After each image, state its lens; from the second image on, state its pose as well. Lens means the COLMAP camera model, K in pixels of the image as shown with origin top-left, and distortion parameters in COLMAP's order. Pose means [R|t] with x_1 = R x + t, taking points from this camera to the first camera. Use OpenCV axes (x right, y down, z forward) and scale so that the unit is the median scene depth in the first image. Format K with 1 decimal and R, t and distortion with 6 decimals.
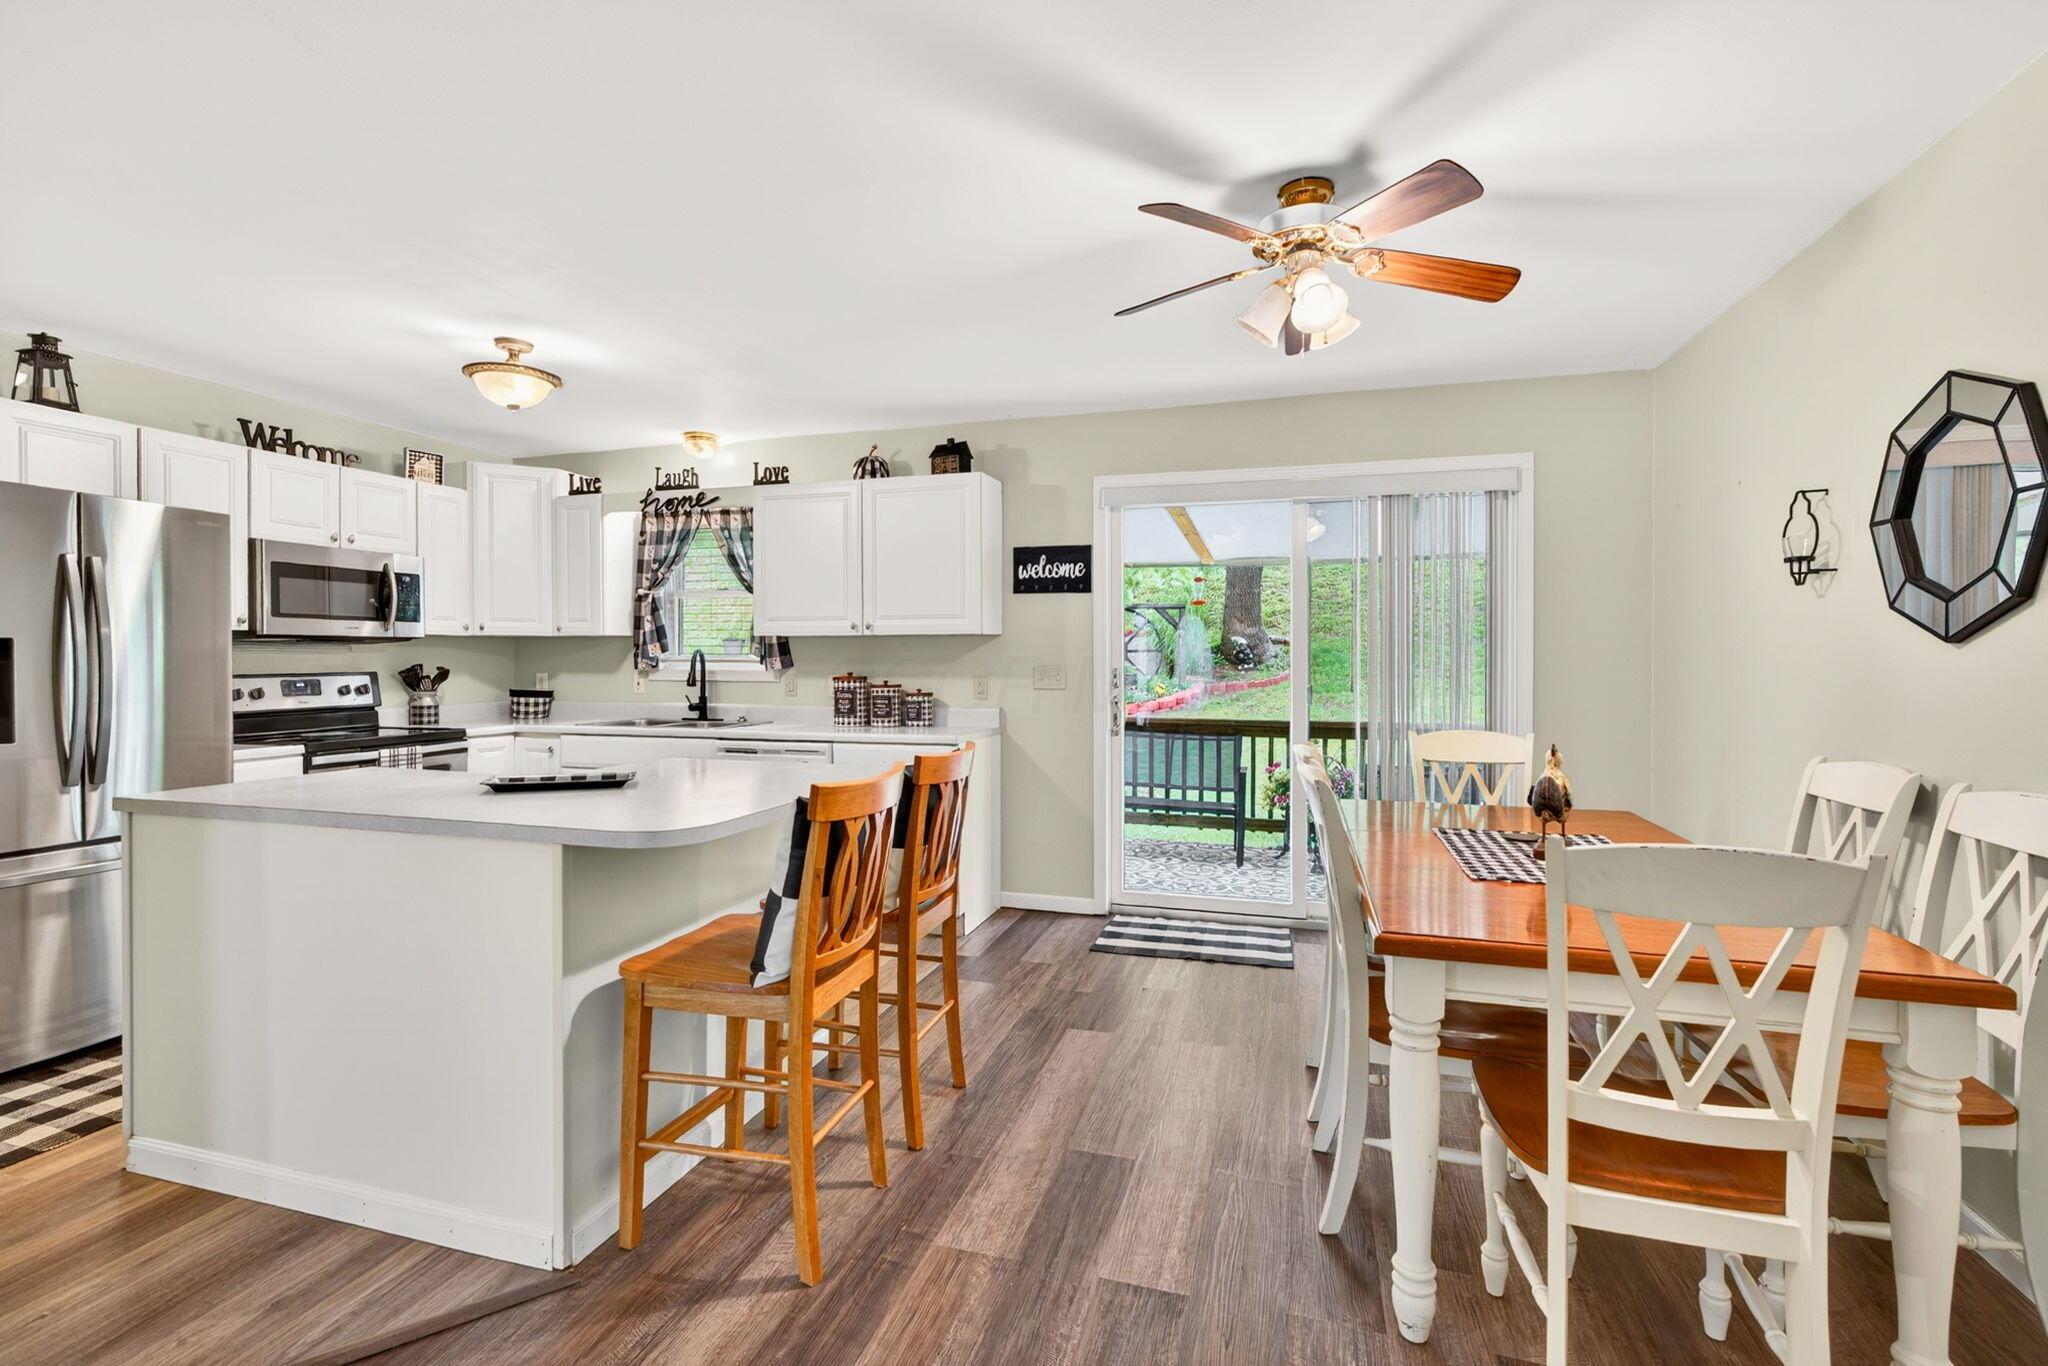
lens RADIAL K [[926.8, 0, 1017.0], [0, 926.8, 664.1], [0, 0, 1]] dist [-0.001207, 0.000450]
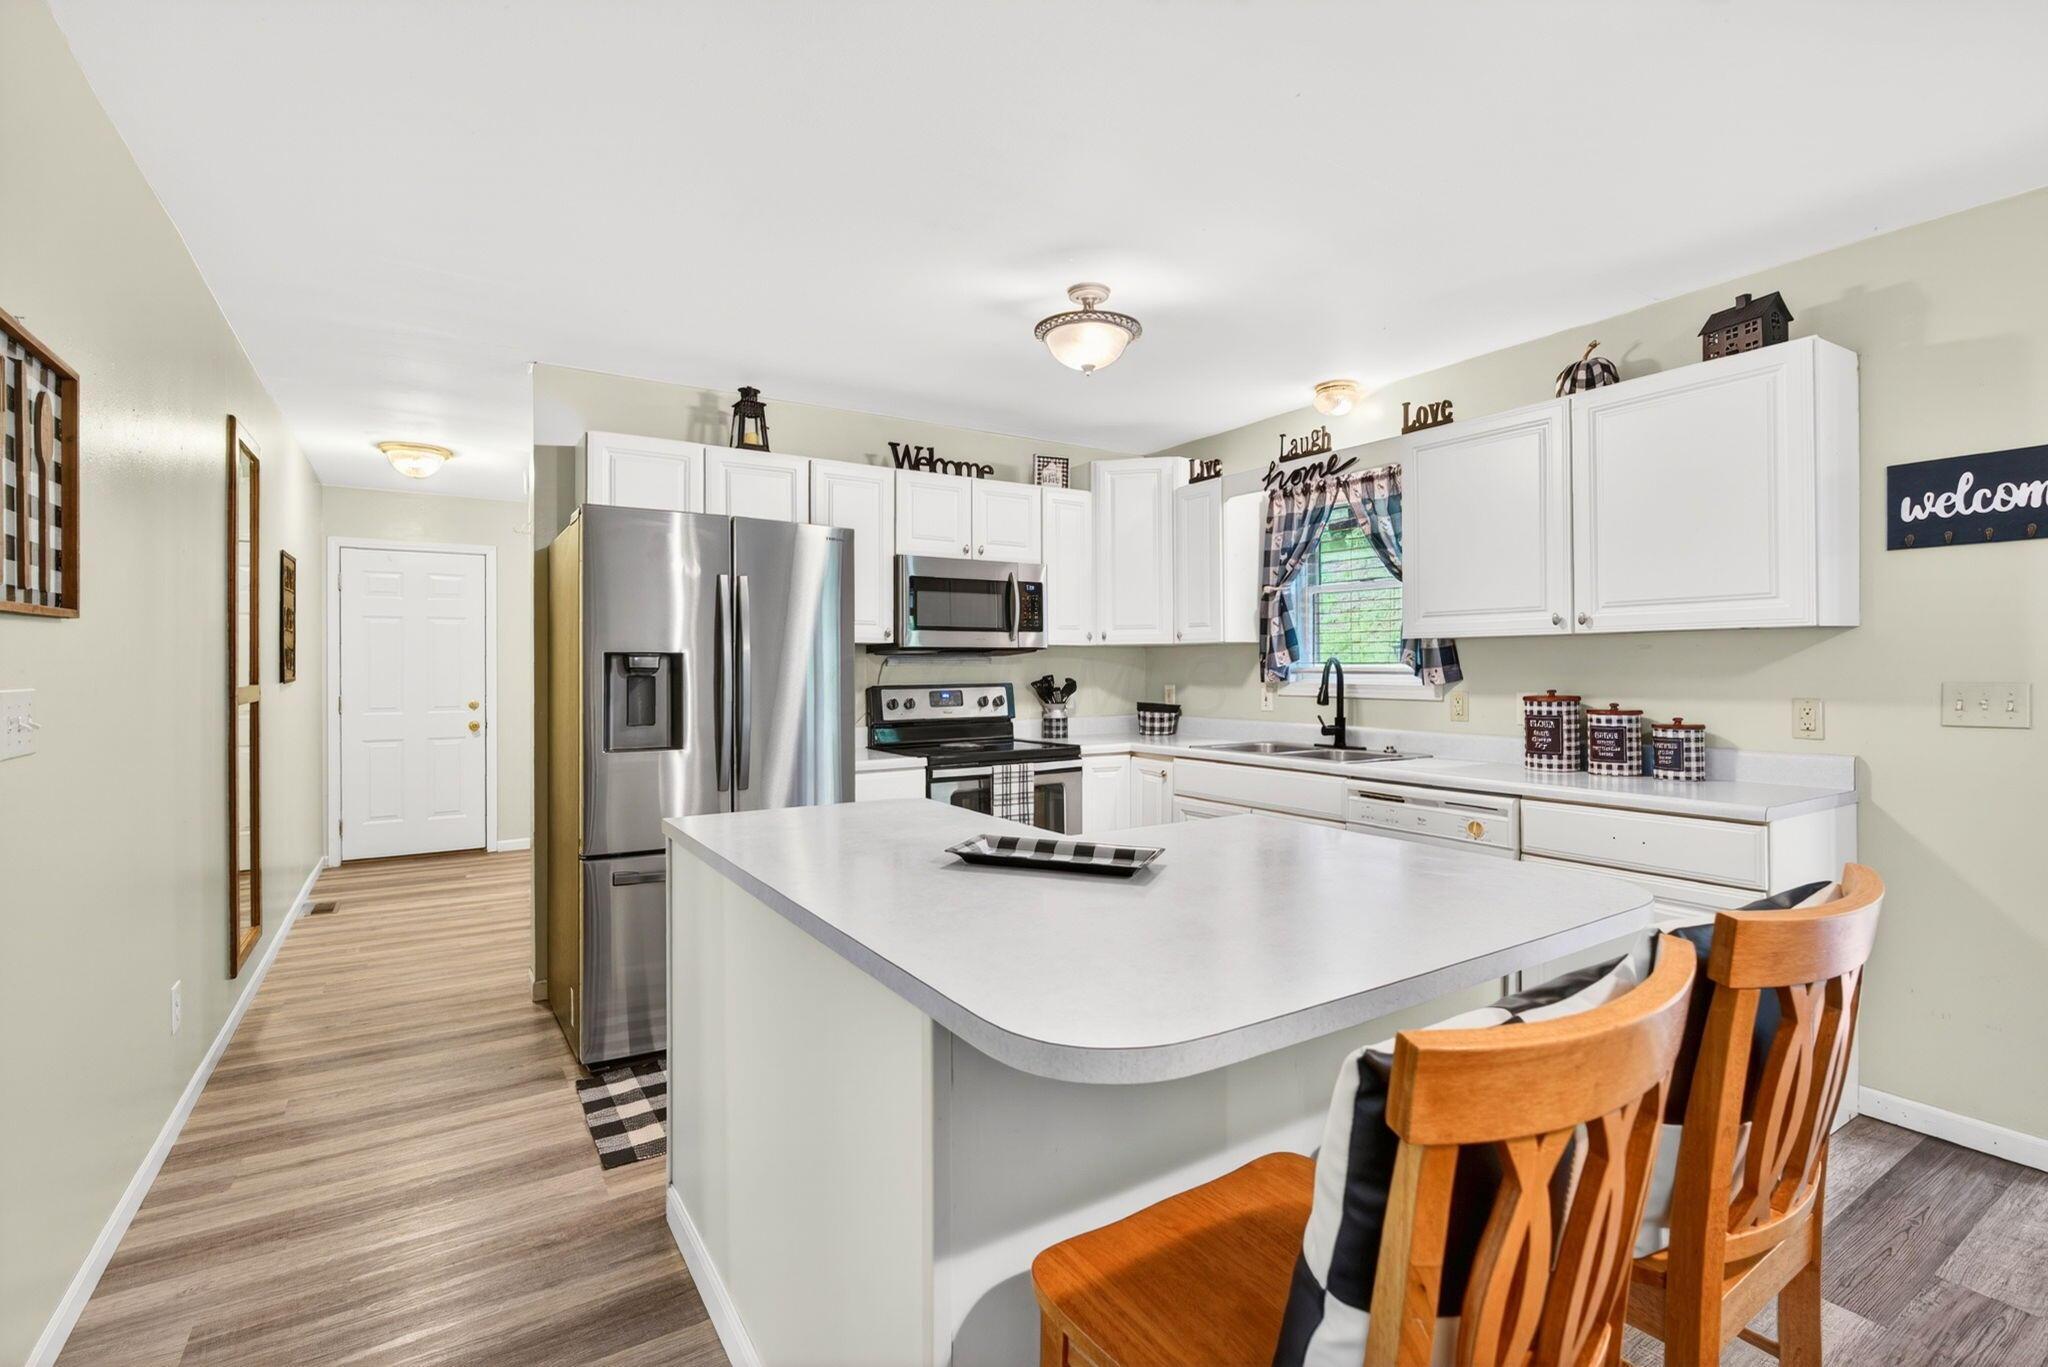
lens RADIAL K [[926.8, 0, 1017.0], [0, 926.8, 664.6], [0, 0, 1]] dist [-0.001207, 0.000450]
pose [[0.759571, -0.005011, -0.650405, -0.038661], [-0.000928, 0.999961, -0.008789, -0.002973], [0.650423, 0.007279, 0.759537, 0.243464]]
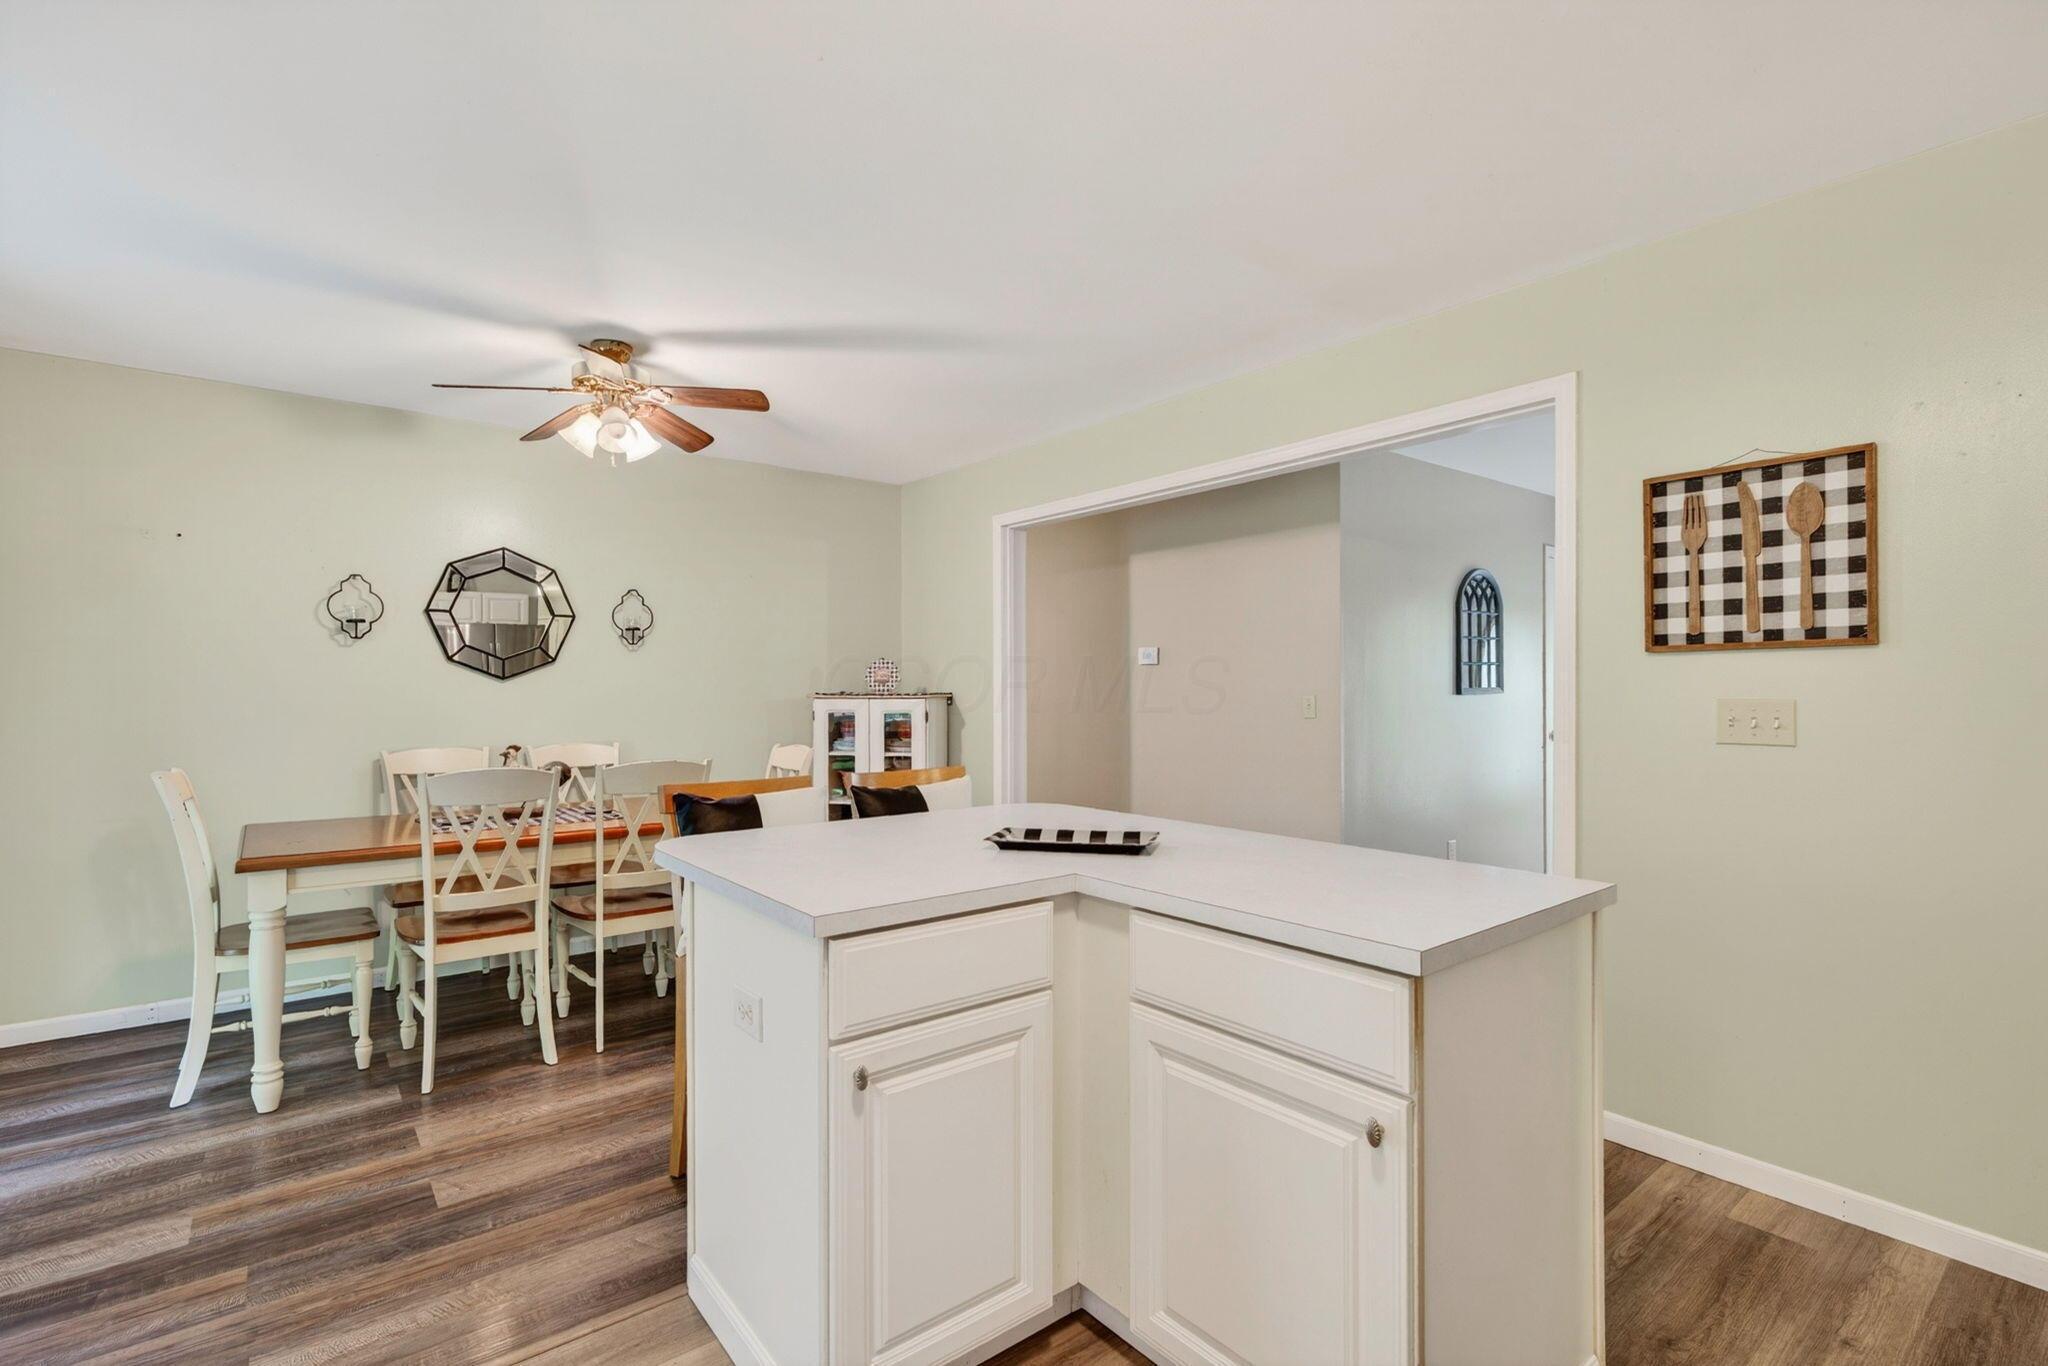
lens RADIAL K [[956.3, 0, 1037.5], [0, 956.3, 699.2], [0, 0, 1]] dist [0.000364, 0.000644]
pose [[-0.808989, -0.000102, 0.587824, -0.525165], [0.007085, 0.999926, 0.009923, 0.004159], [-0.587781, 0.012192, -0.808928, 0.877585]]
